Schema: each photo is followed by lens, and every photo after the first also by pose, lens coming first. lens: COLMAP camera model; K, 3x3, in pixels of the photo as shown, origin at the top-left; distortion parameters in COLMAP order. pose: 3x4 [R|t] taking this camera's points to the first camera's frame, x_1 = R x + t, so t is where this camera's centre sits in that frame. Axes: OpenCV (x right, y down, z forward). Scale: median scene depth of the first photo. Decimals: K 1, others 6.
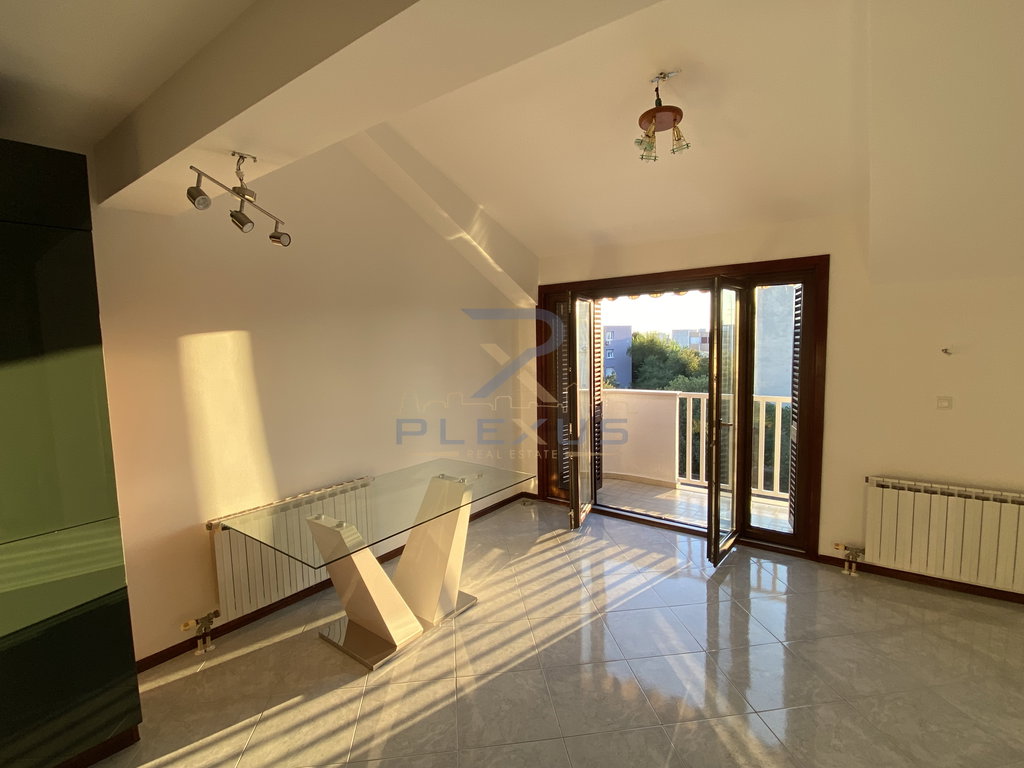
lens RADIAL K [[499.9, 0, 503.8], [0, 499.9, 384.9], [0, 0, 1]] dist [0.001238, -0.007275]
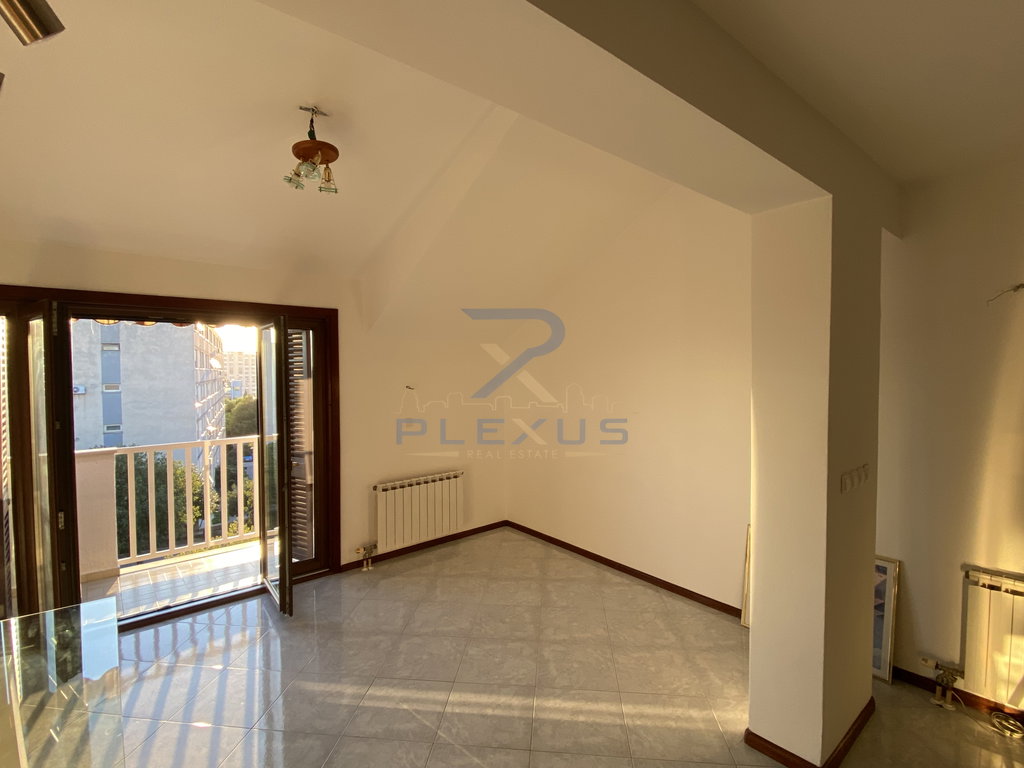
lens RADIAL K [[499.9, 0, 506.8], [0, 499.9, 379.1], [0, 0, 1]] dist [0.001238, -0.007275]
pose [[0.194298, 0.010471, 0.980887, -0.439194], [0.094725, 0.995070, -0.029386, -0.017906], [-0.976358, 0.098624, 0.192349, 0.372201]]
